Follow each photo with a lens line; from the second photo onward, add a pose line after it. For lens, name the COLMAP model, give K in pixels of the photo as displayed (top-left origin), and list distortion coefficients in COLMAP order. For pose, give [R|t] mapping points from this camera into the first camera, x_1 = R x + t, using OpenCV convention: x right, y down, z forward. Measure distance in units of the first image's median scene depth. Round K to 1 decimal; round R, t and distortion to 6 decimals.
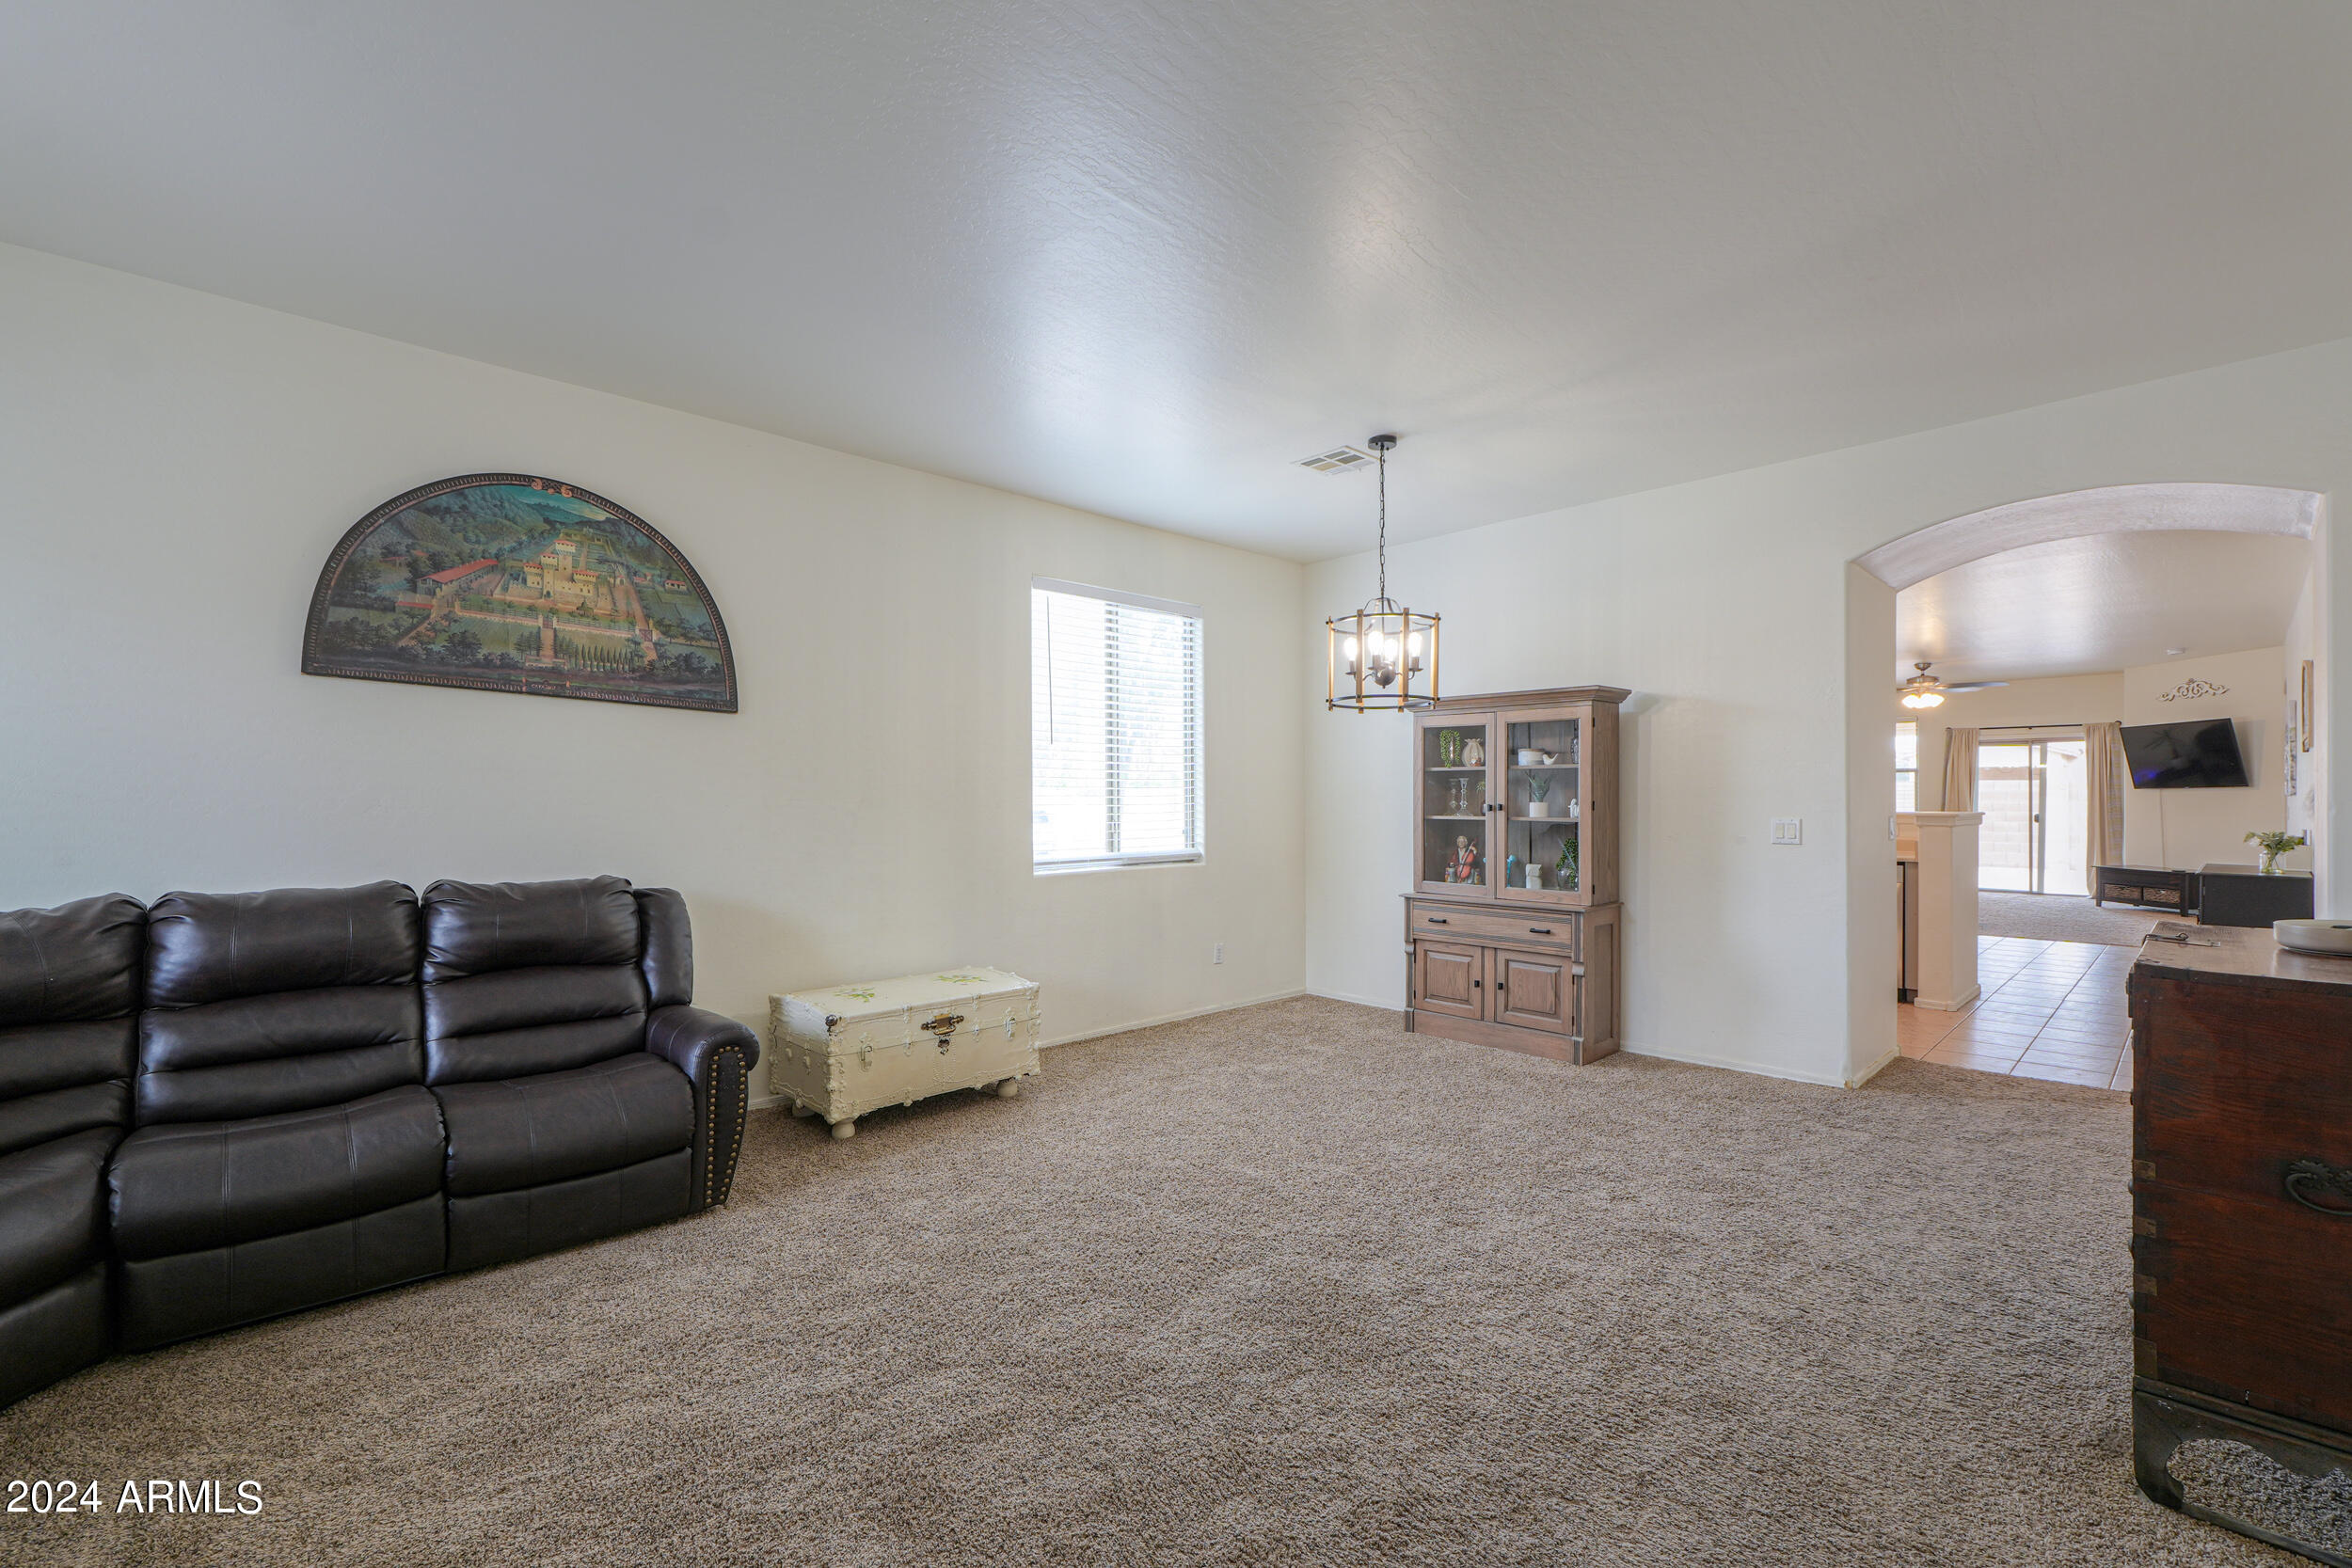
lens RADIAL K [[1018.4, 0, 1170.5], [0, 1018.4, 801.1], [0, 0, 1]] dist [-0.001776, -0.000334]
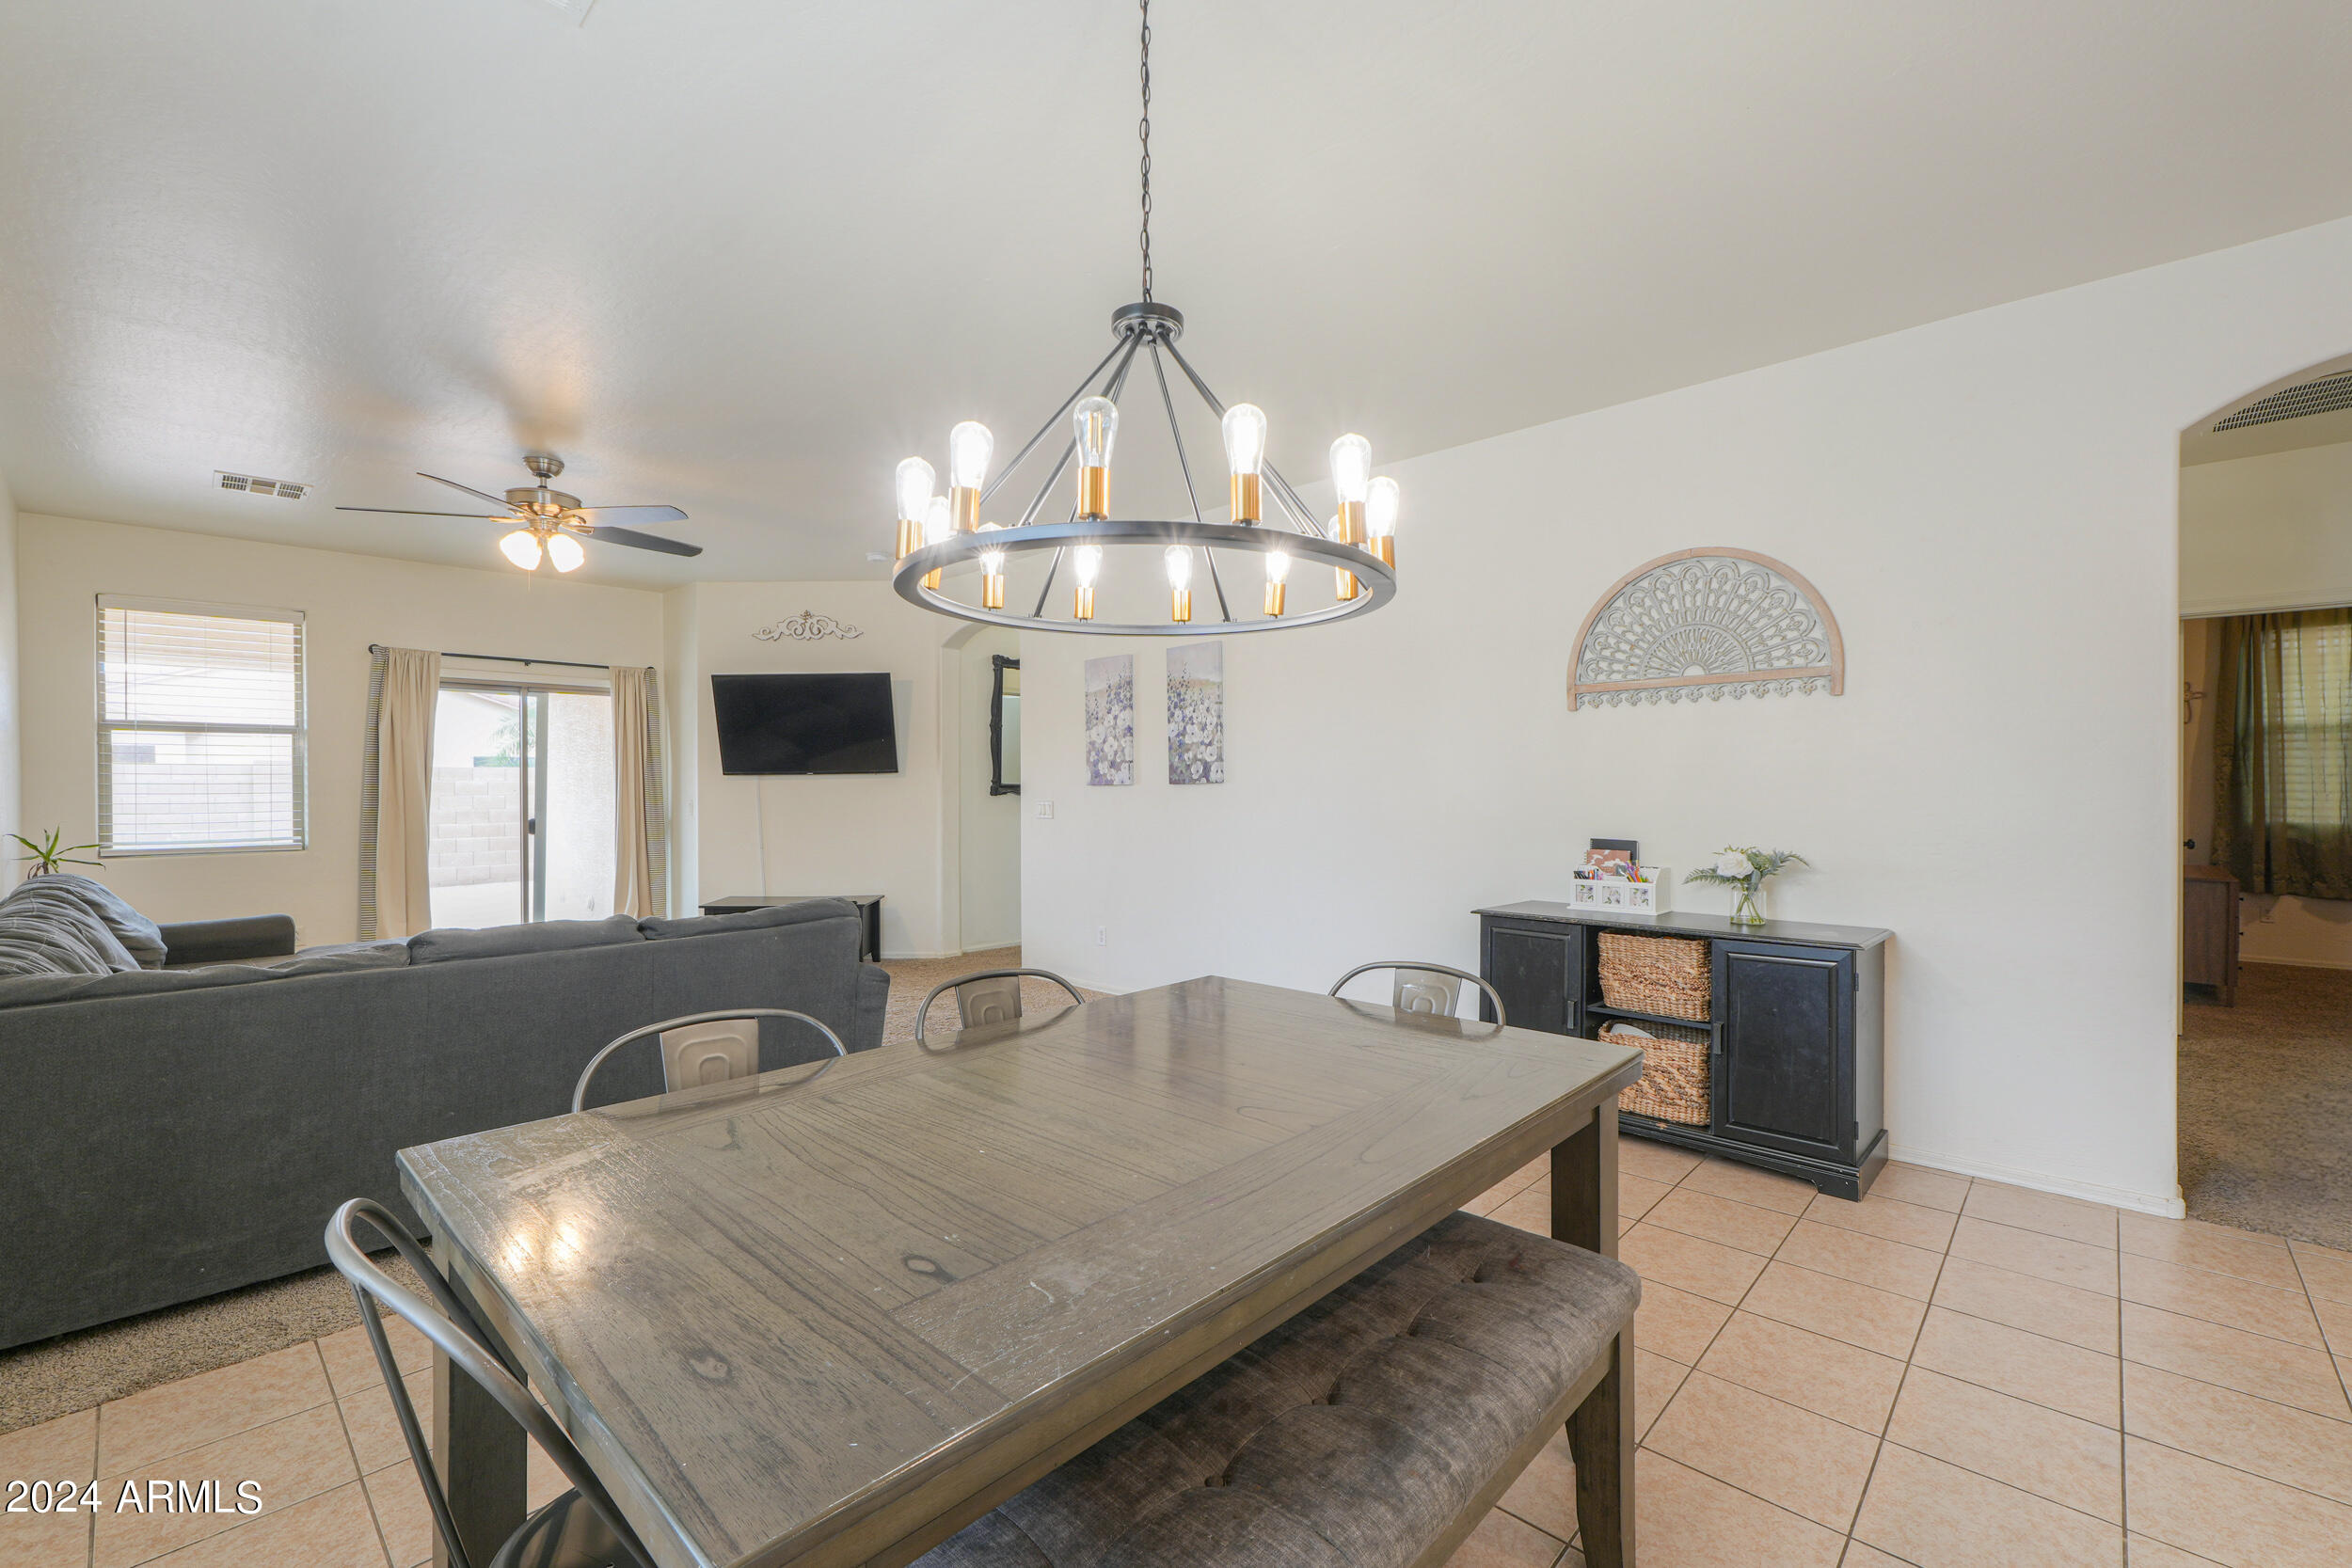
lens RADIAL K [[1002.4, 0, 1178.8], [0, 1002.4, 787.6], [0, 0, 1]] dist [0.000221, -0.000480]
pose [[-0.045311, 0.005660, 0.998957, 0.318274], [0.006100, 0.999967, -0.005389, 0.000563], [-0.998954, 0.005849, -0.045344, 0.746399]]
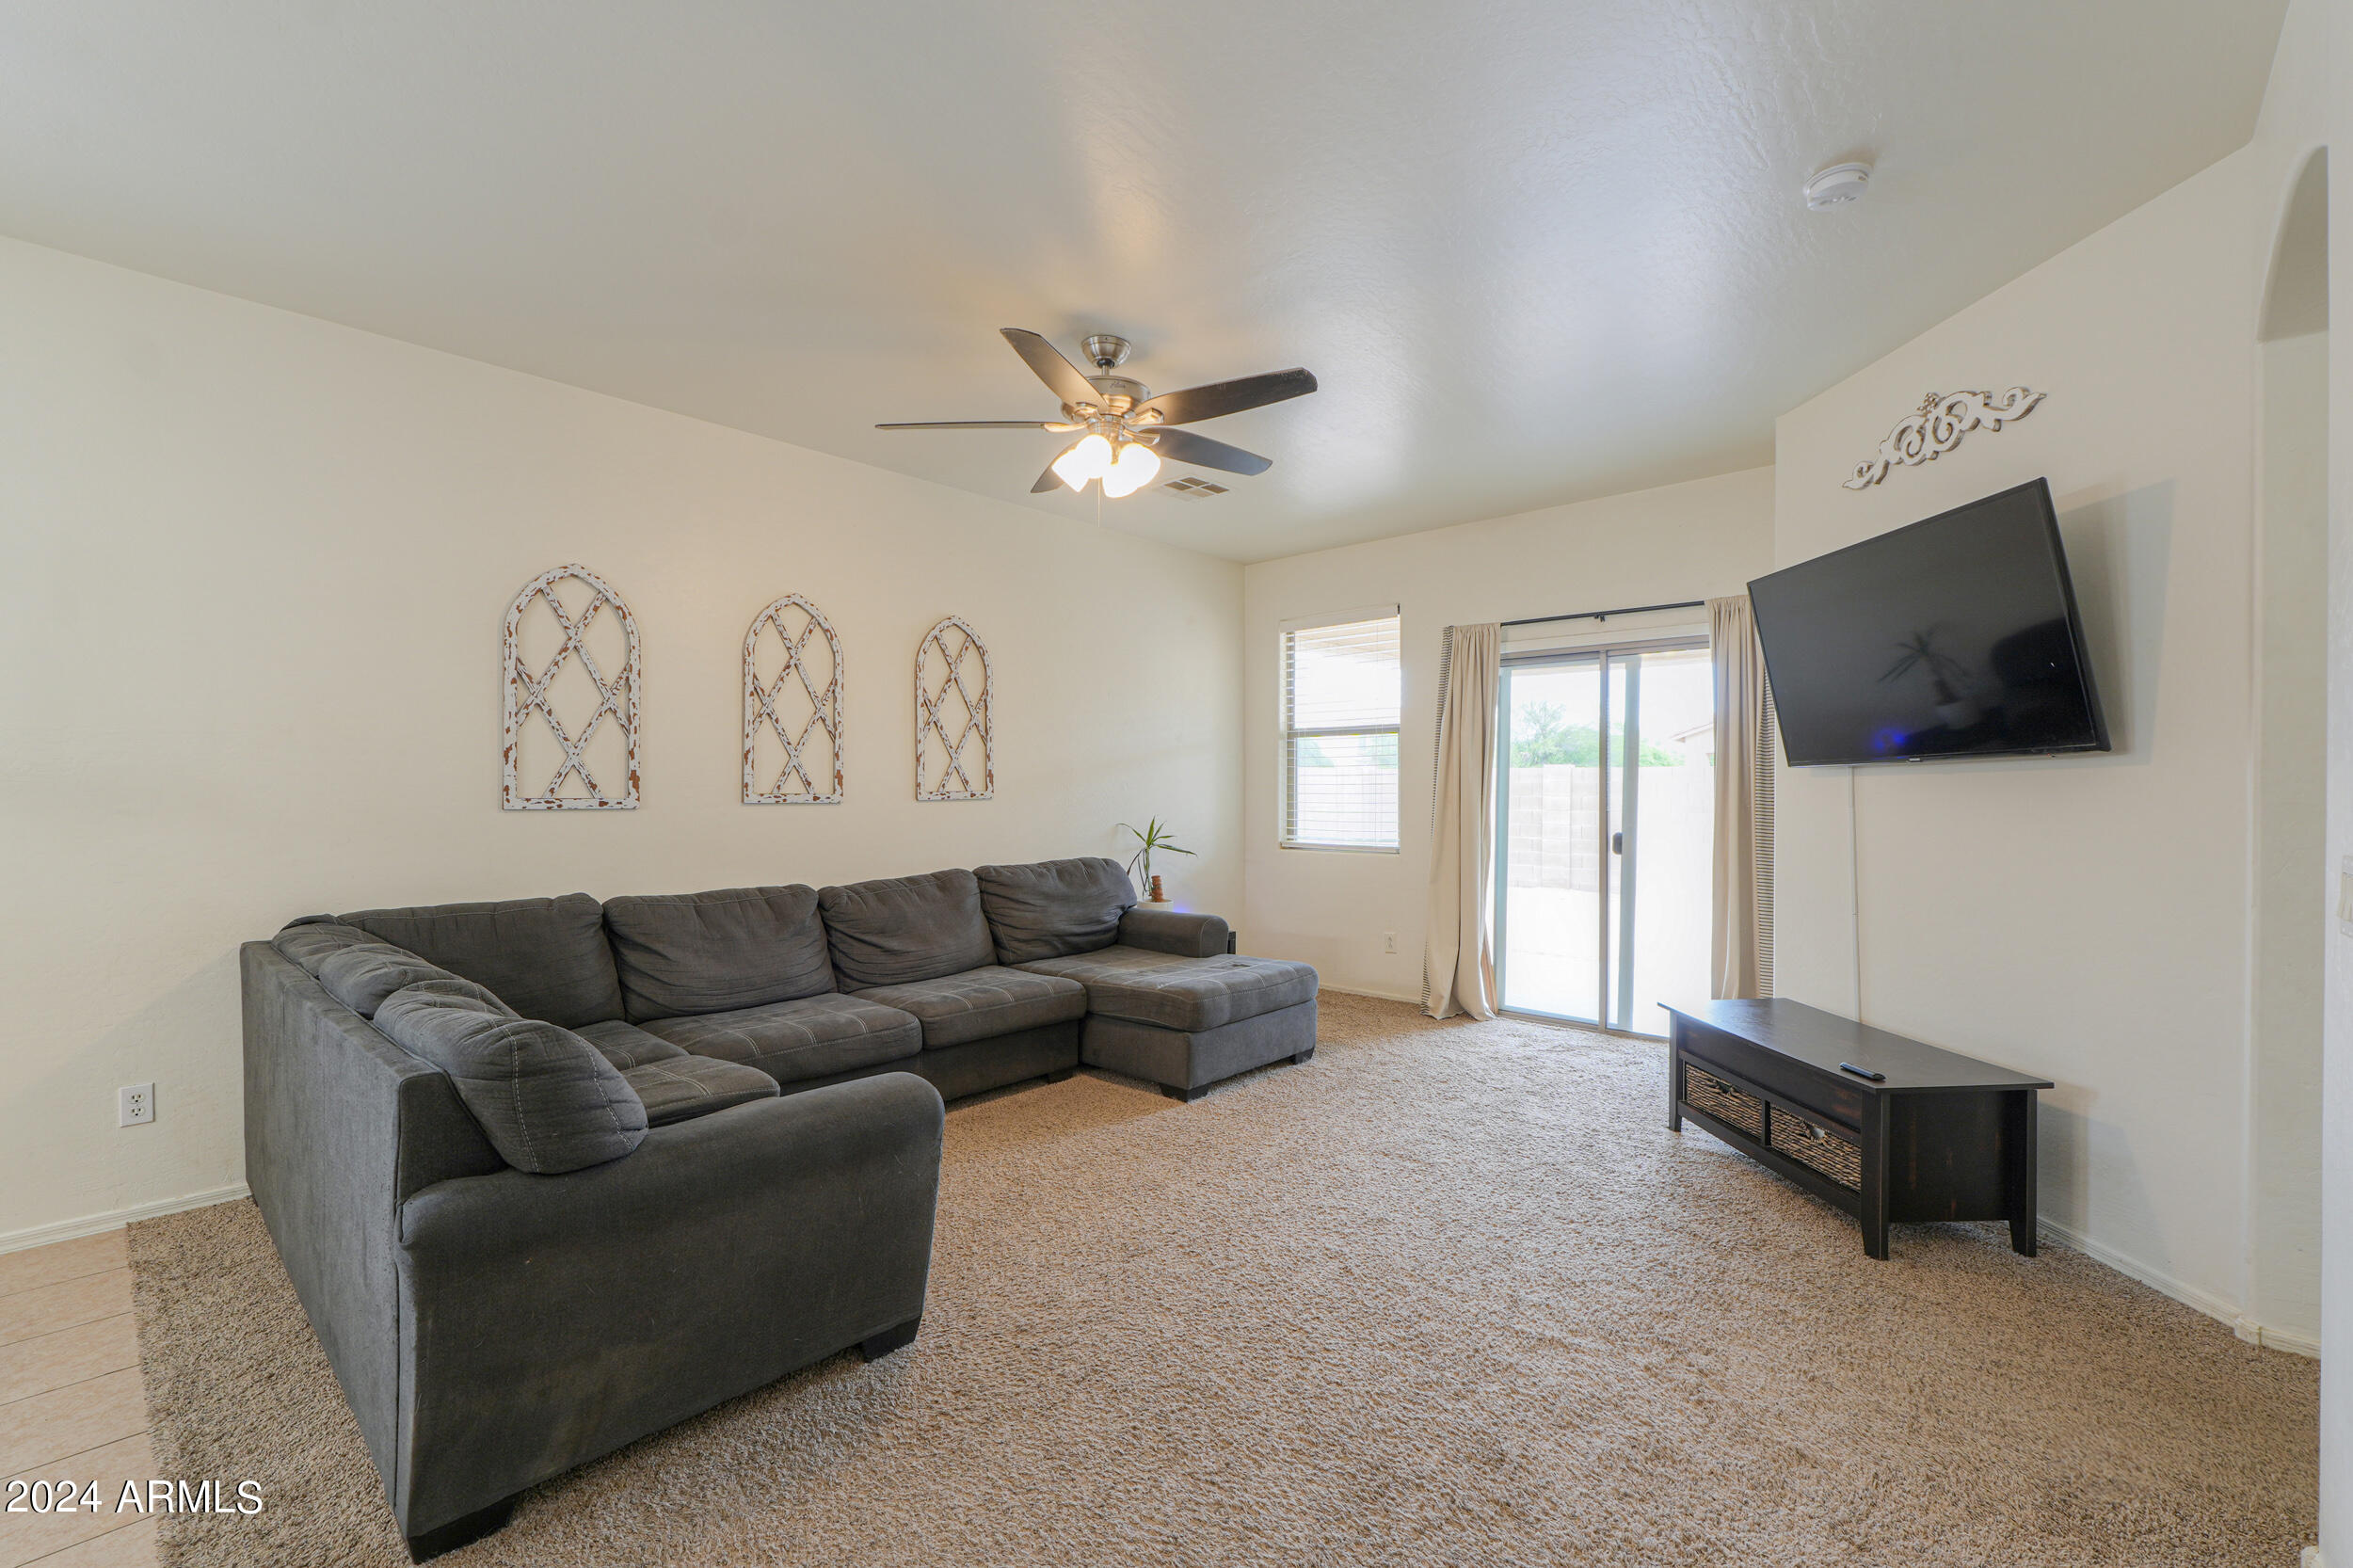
lens RADIAL K [[1009.5, 0, 1193.6], [0, 1009.5, 793.8], [0, 0, 1]] dist [-0.001439, -0.000319]
pose [[0.996488, 0.006783, 0.083459, 0.725358], [-0.006891, 0.999976, 0.001004, -0.002393], [-0.083450, -0.001575, 0.996511, 0.686441]]
